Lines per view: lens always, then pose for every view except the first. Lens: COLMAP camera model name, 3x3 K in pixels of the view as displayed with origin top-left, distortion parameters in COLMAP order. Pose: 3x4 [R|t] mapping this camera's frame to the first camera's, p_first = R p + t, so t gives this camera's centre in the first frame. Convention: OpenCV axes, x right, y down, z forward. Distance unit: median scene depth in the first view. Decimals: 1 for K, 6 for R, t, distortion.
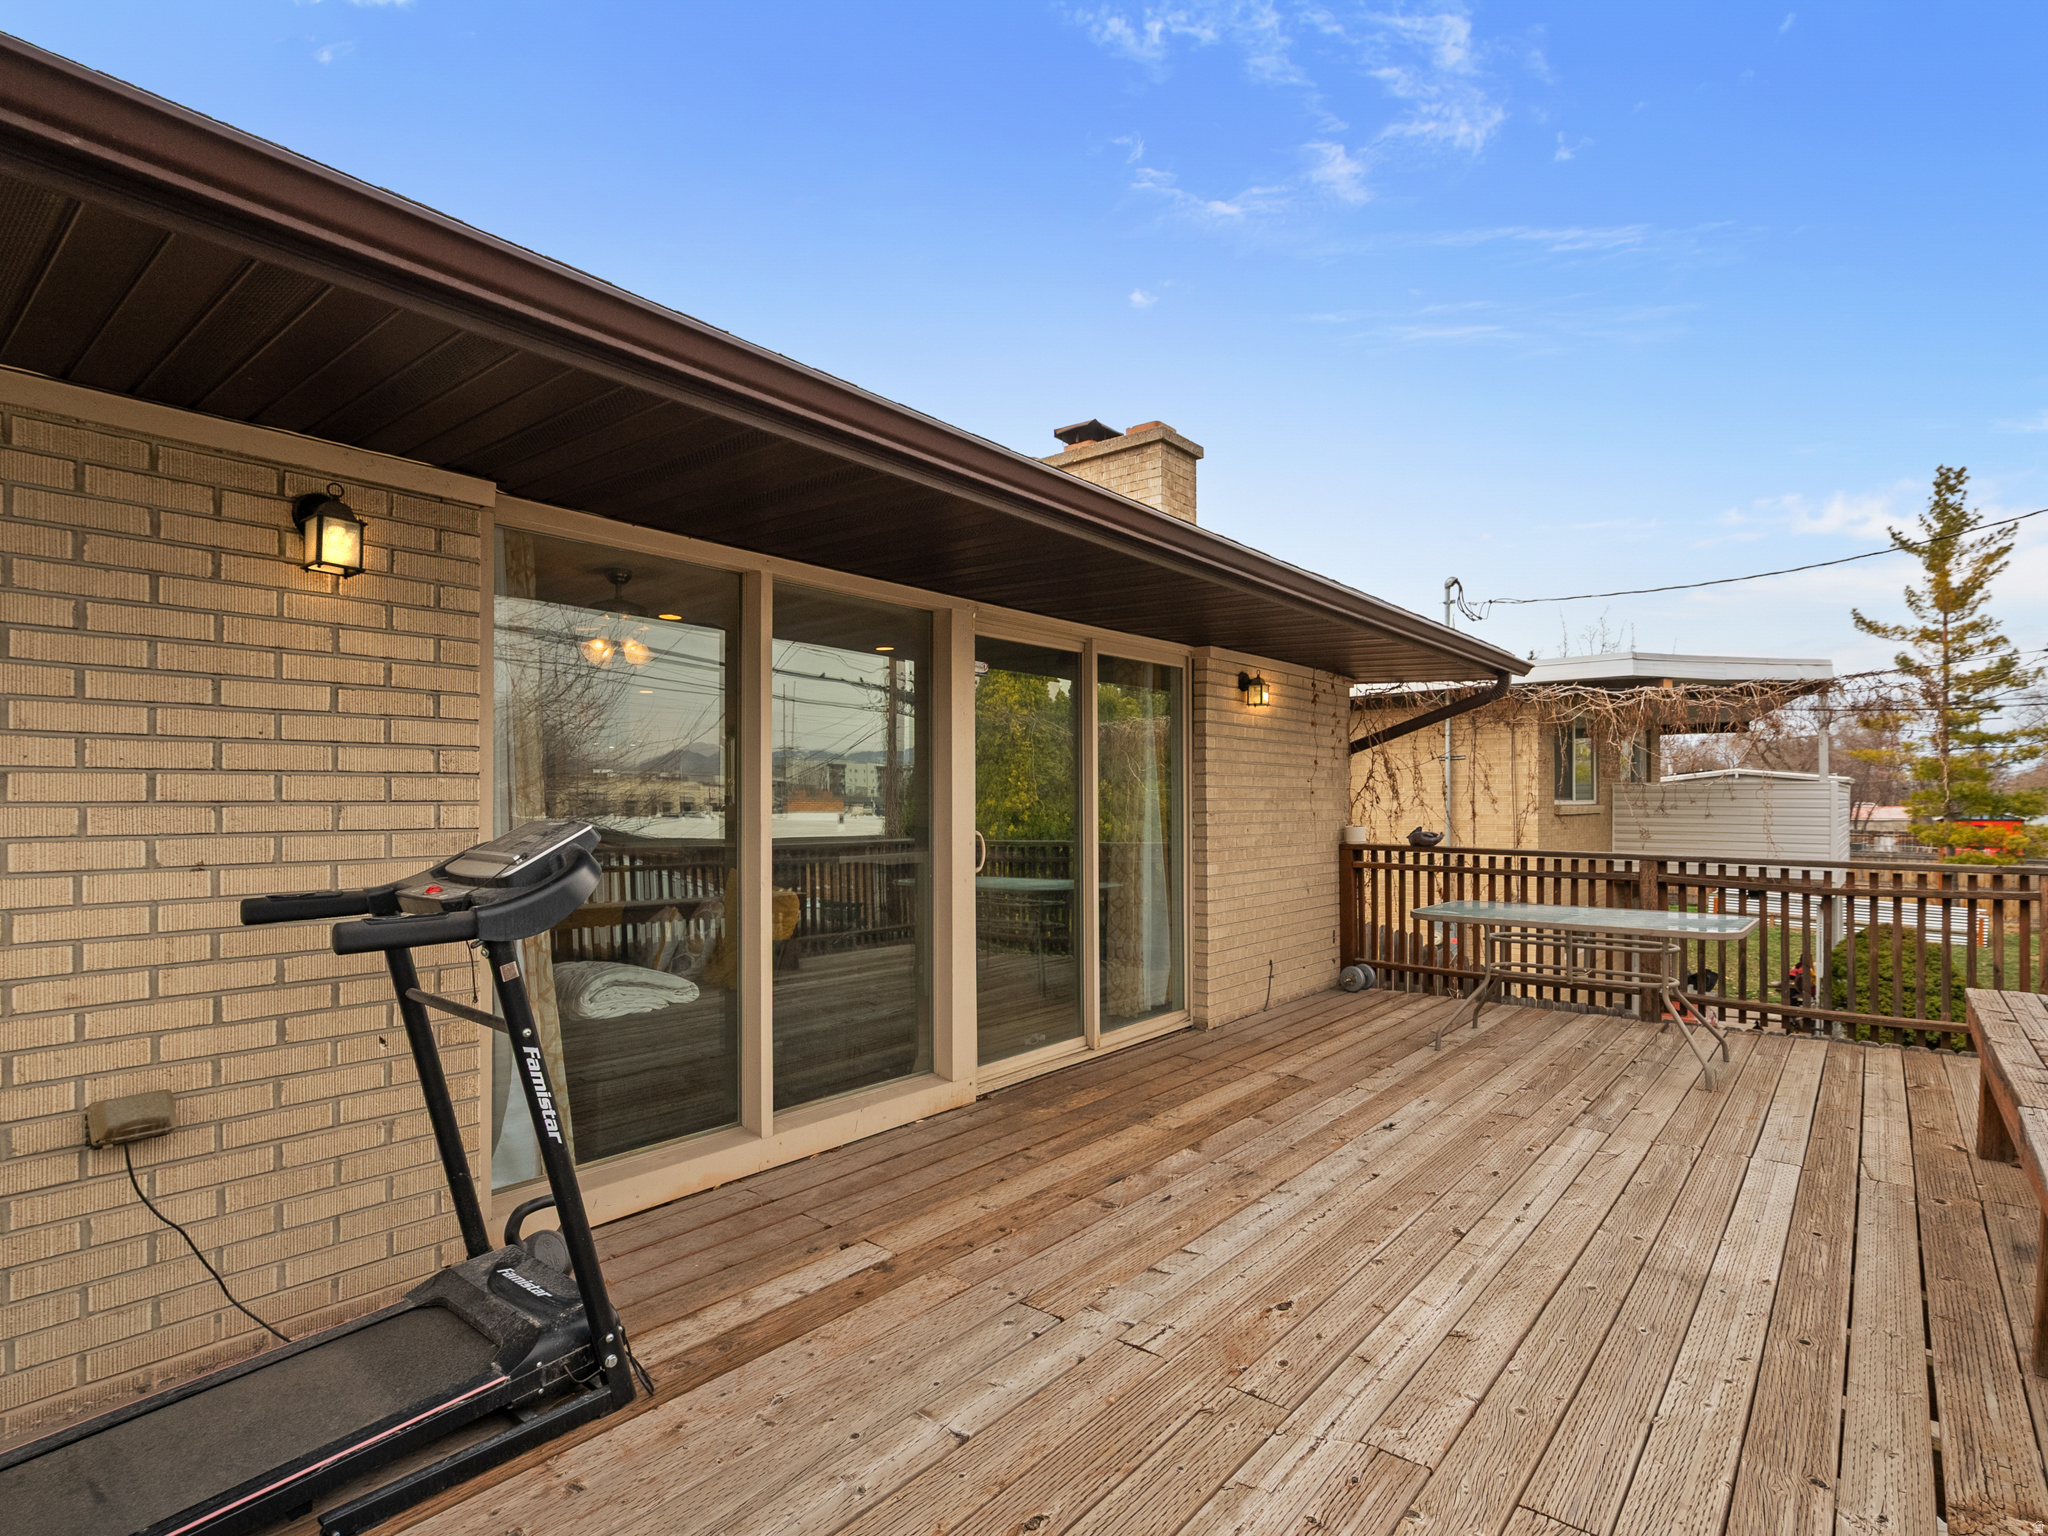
lens RADIAL K [[1043.9, 0, 1027.1], [0, 1043.9, 803.7], [0, 0, 1]] dist [-0.004126, 0.001895]
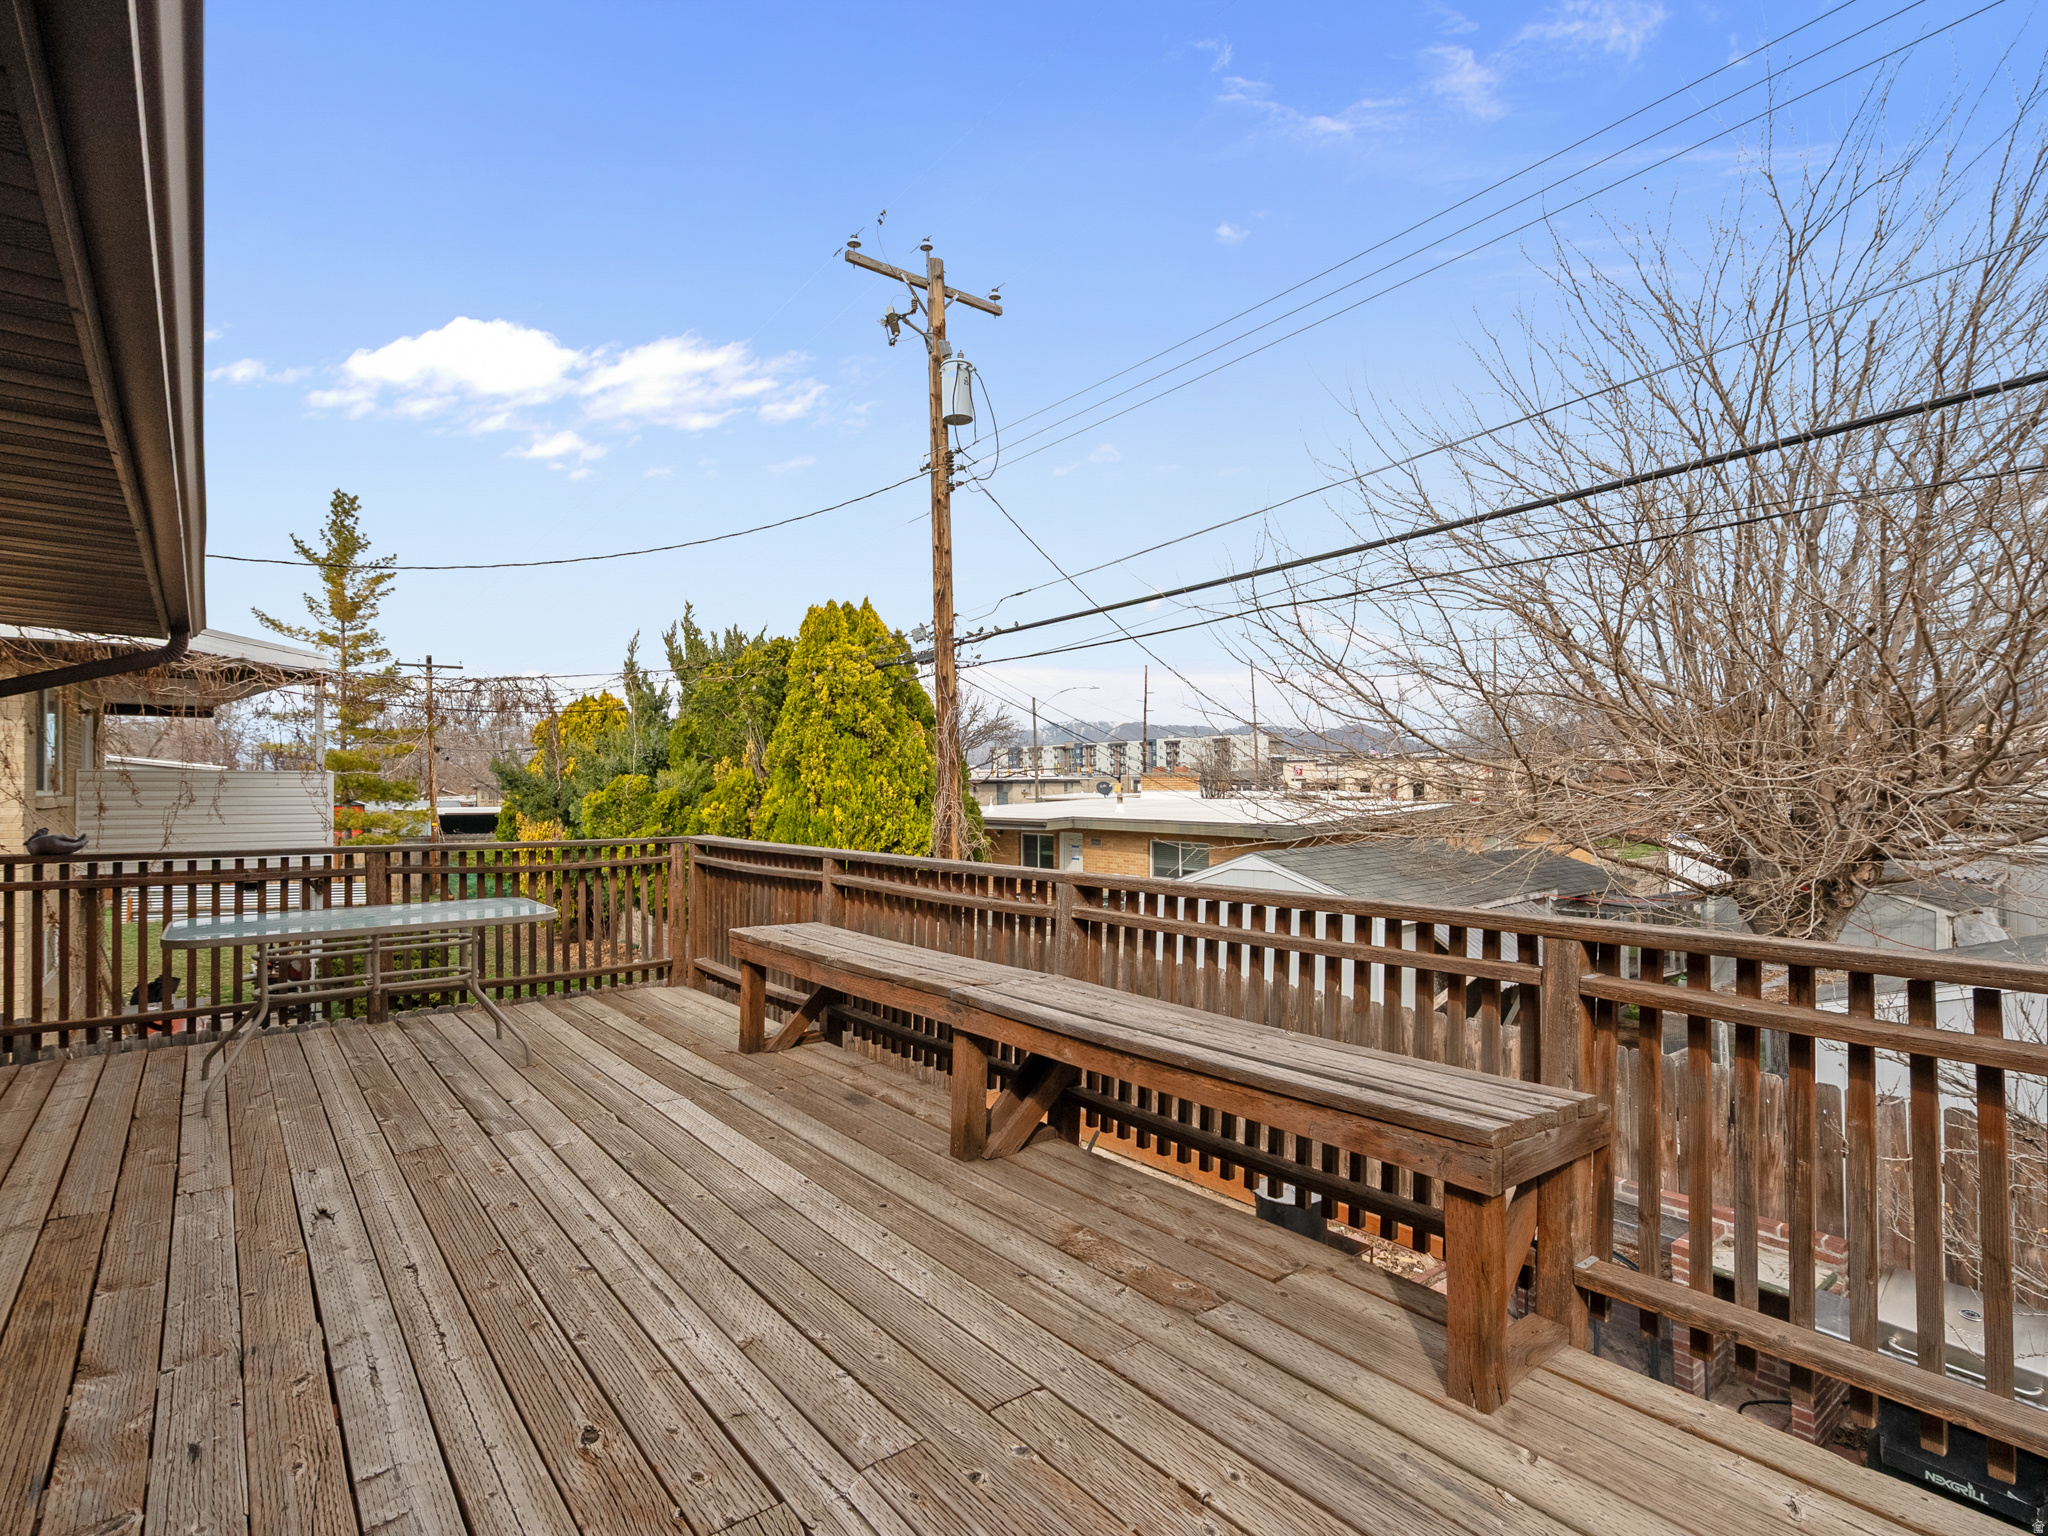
lens RADIAL K [[1043.9, 0, 1007.9], [0, 1043.9, 762.5], [0, 0, 1]] dist [-0.004126, 0.001895]
pose [[0.227317, 0.018405, 0.973647, -0.159601], [0.010669, 0.999714, -0.021388, -0.000619], [-0.973762, 0.015250, 0.227056, 0.180642]]
